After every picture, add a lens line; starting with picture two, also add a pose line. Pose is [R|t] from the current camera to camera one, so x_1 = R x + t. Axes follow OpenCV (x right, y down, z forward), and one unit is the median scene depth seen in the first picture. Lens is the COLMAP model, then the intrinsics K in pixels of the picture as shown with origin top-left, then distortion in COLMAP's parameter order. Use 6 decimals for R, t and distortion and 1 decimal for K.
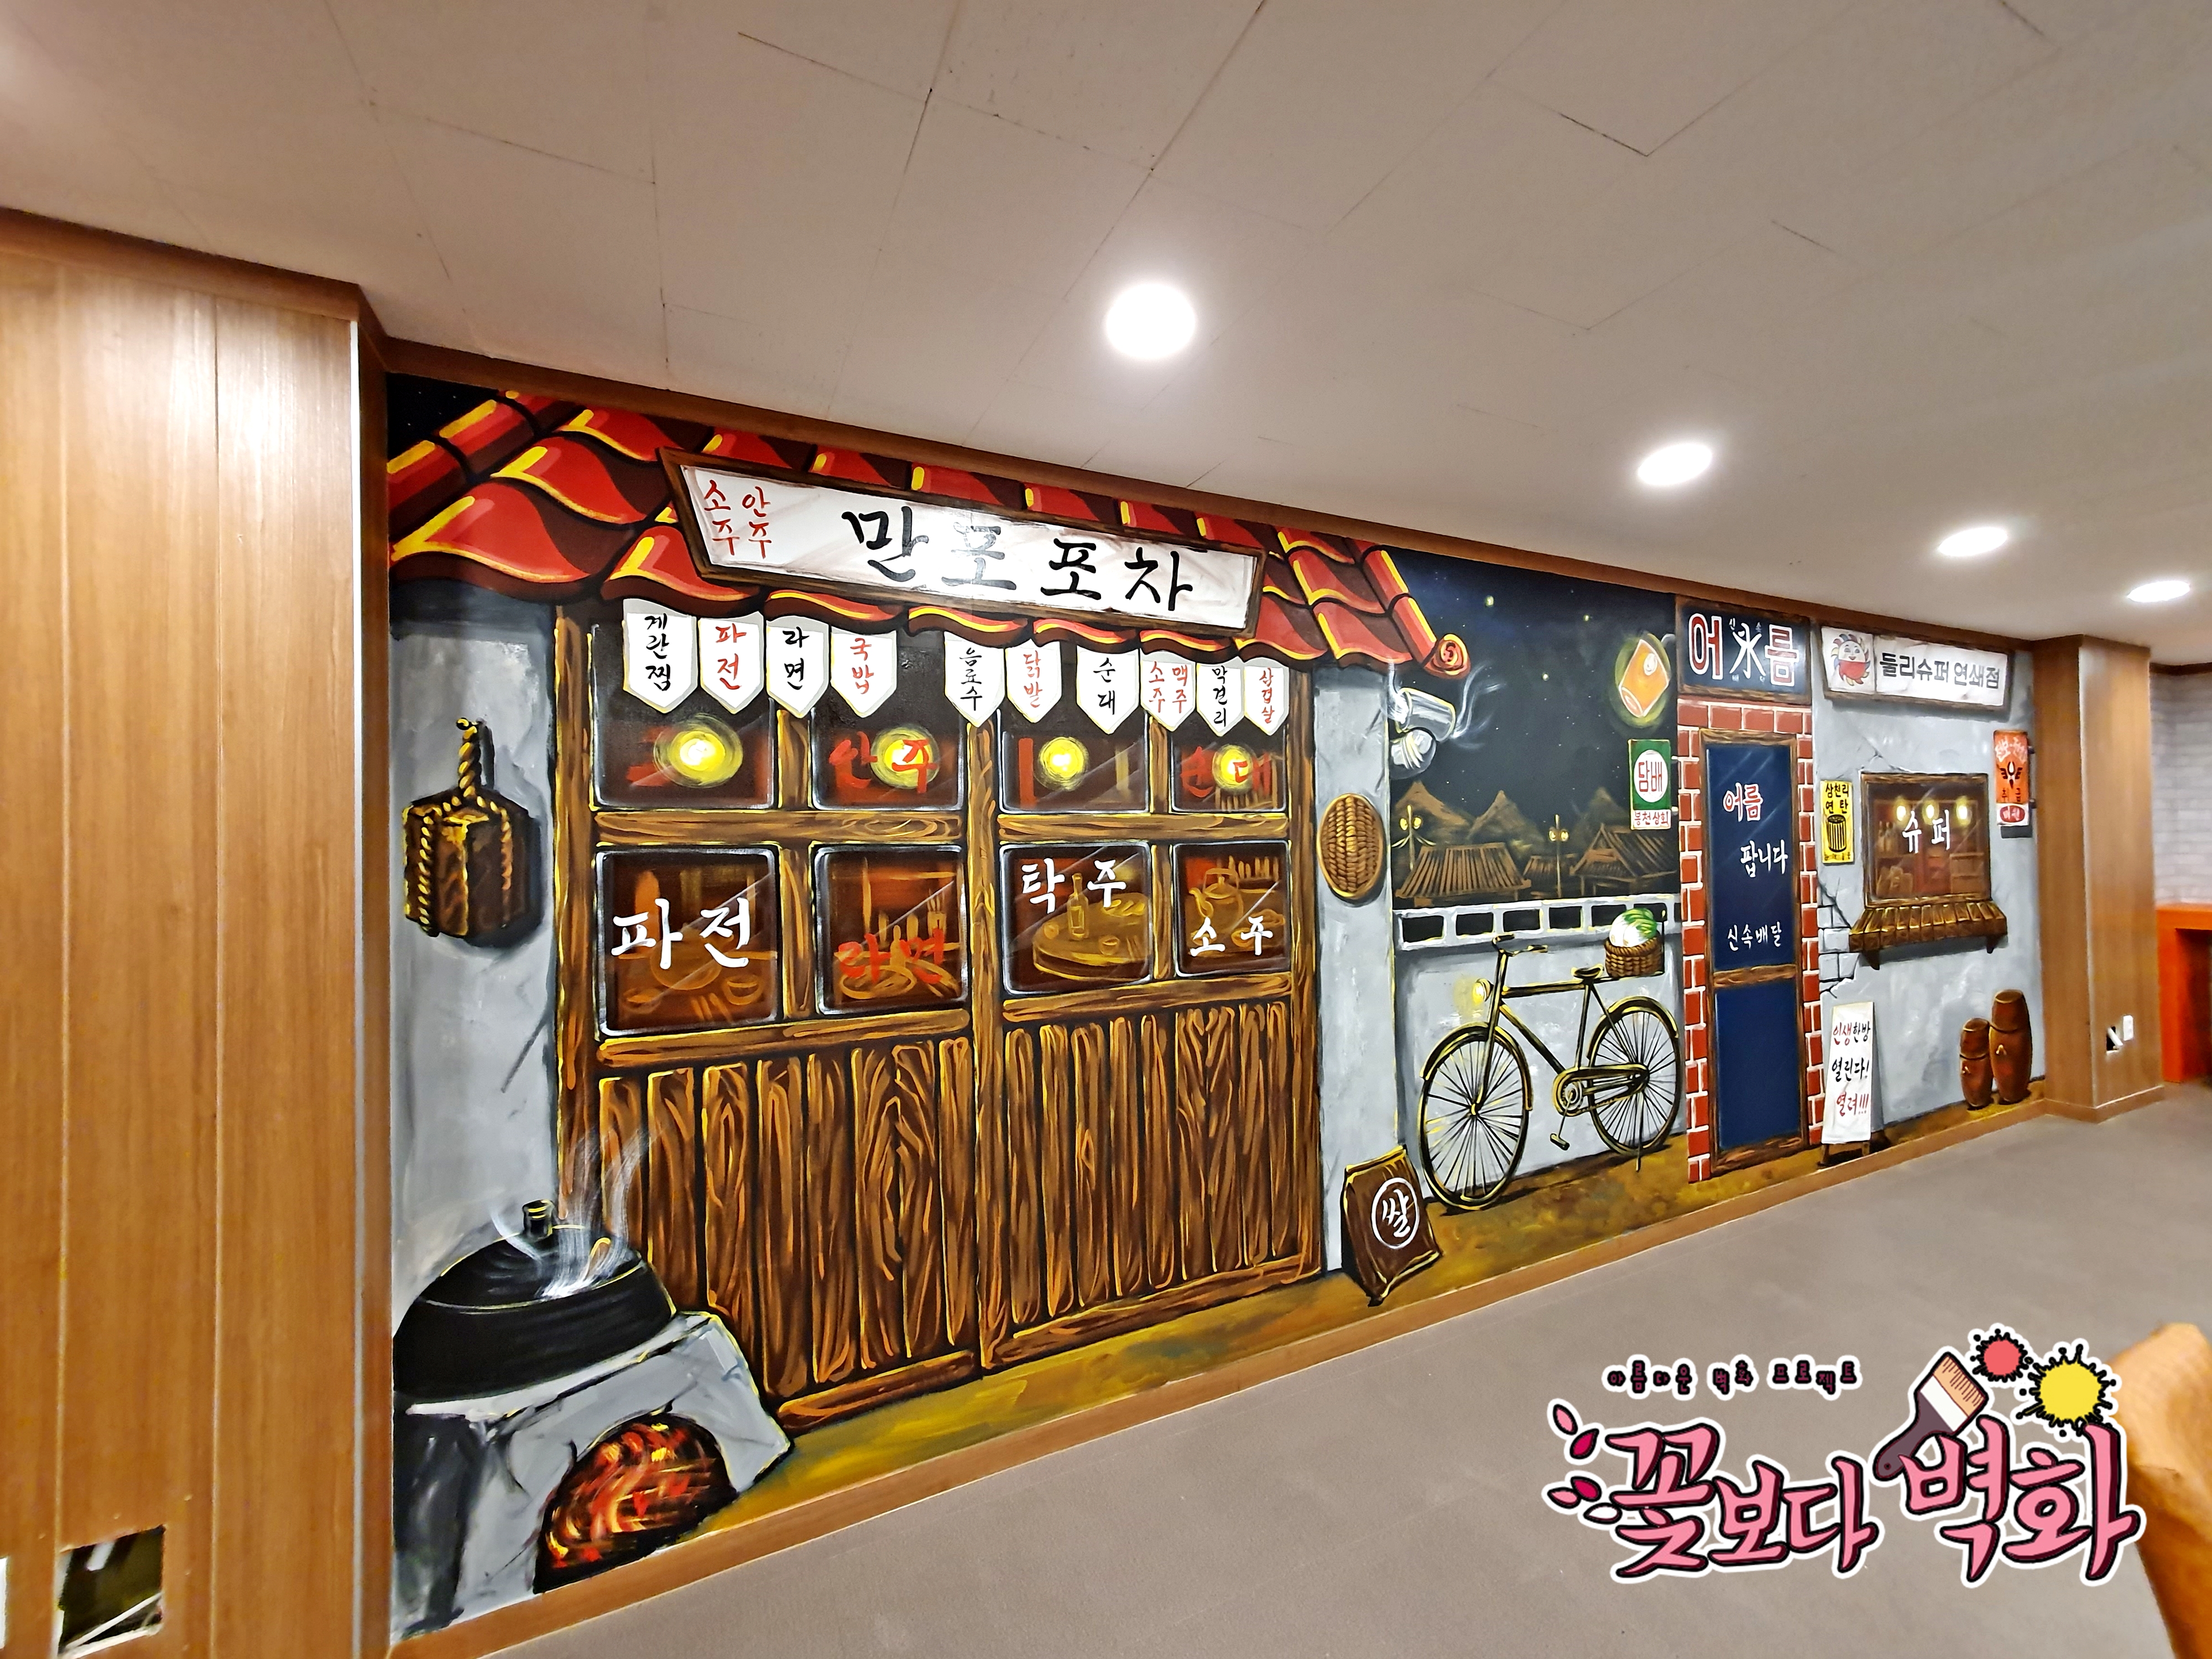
lens RADIAL K [[888.8, 0, 1129.1], [0, 888.8, 828.7], [0, 0, 1]] dist [0.012748, -0.001349]
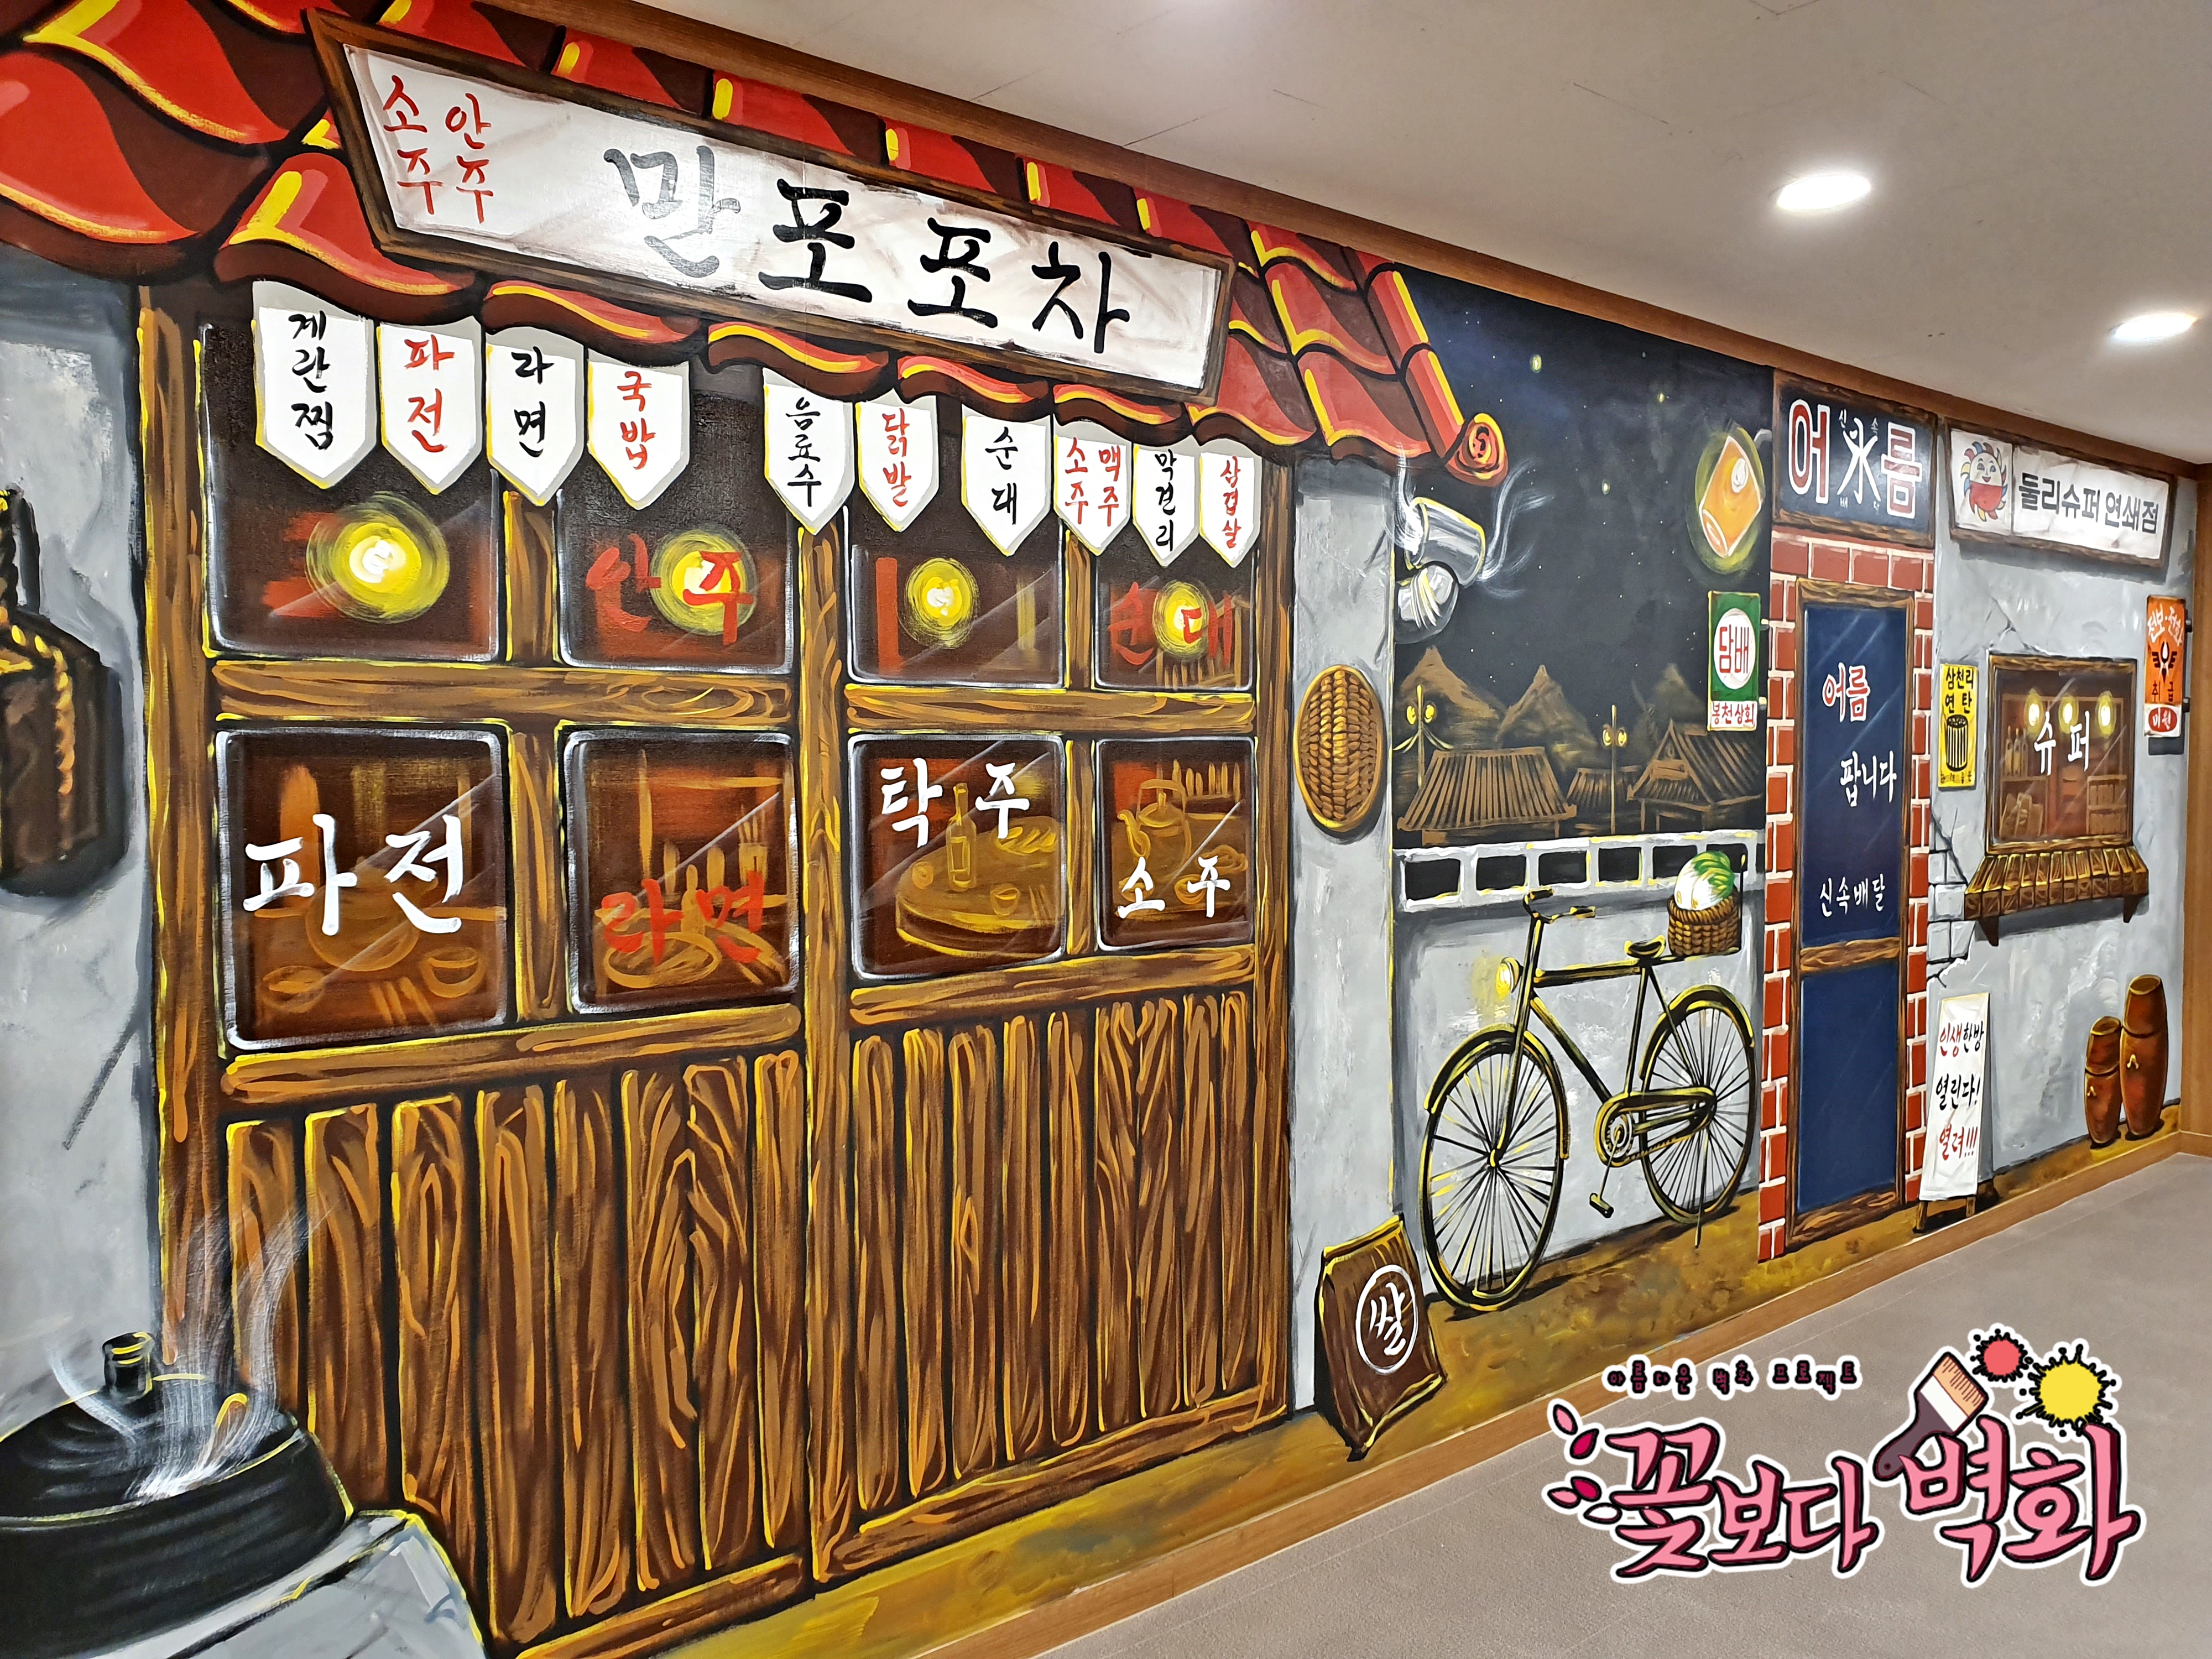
lens RADIAL K [[1738.1, 0, 1108.1], [0, 1738.1, 823.0], [0, 0, 1]] dist [0.039682, -0.051022]
pose [[0.967321, 0.003987, 0.253525, -0.231071], [-0.017914, 0.998452, 0.052648, 0.011472], [-0.252923, -0.055470, 0.965895, -0.156421]]
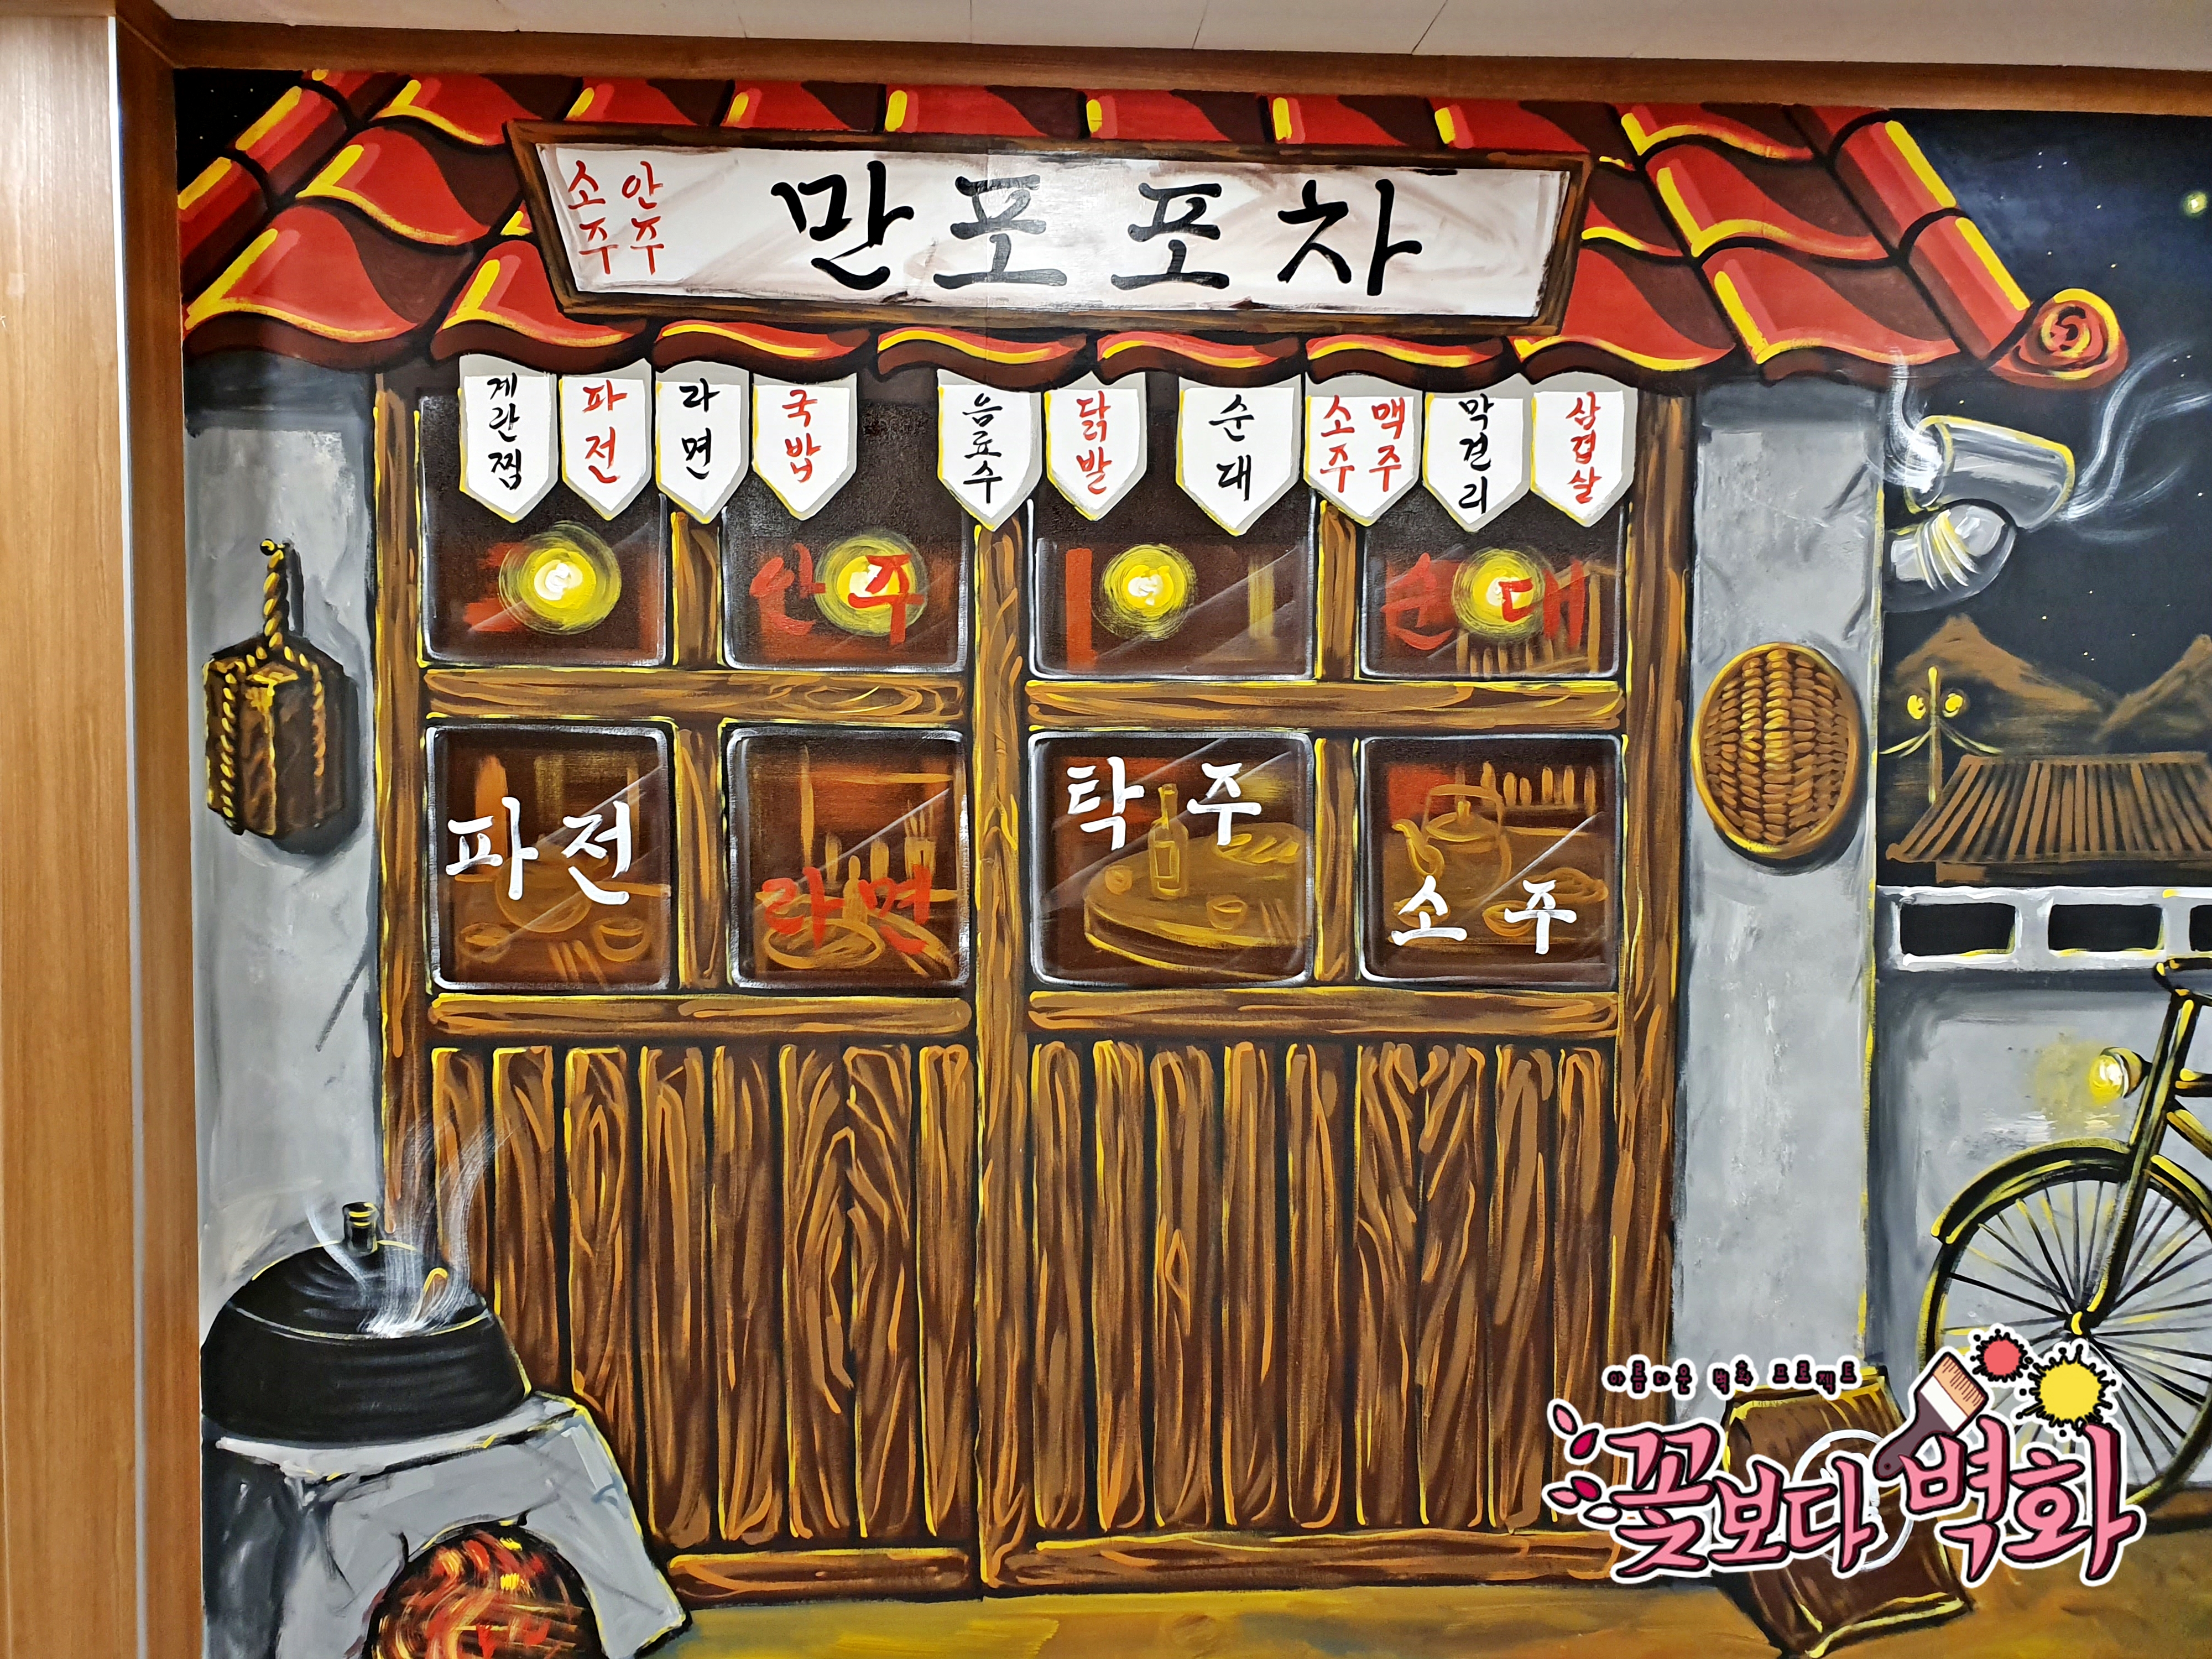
lens RADIAL K [[1738.1, 0, 1085.2], [0, 1738.1, 812.5], [0, 0, 1]] dist [0.039682, -0.051022]
pose [[0.916914, 0.040381, -0.397037, 0.296539], [-0.015991, 0.997786, 0.064551, -0.002159], [0.398765, -0.052839, 0.915530, -0.035160]]
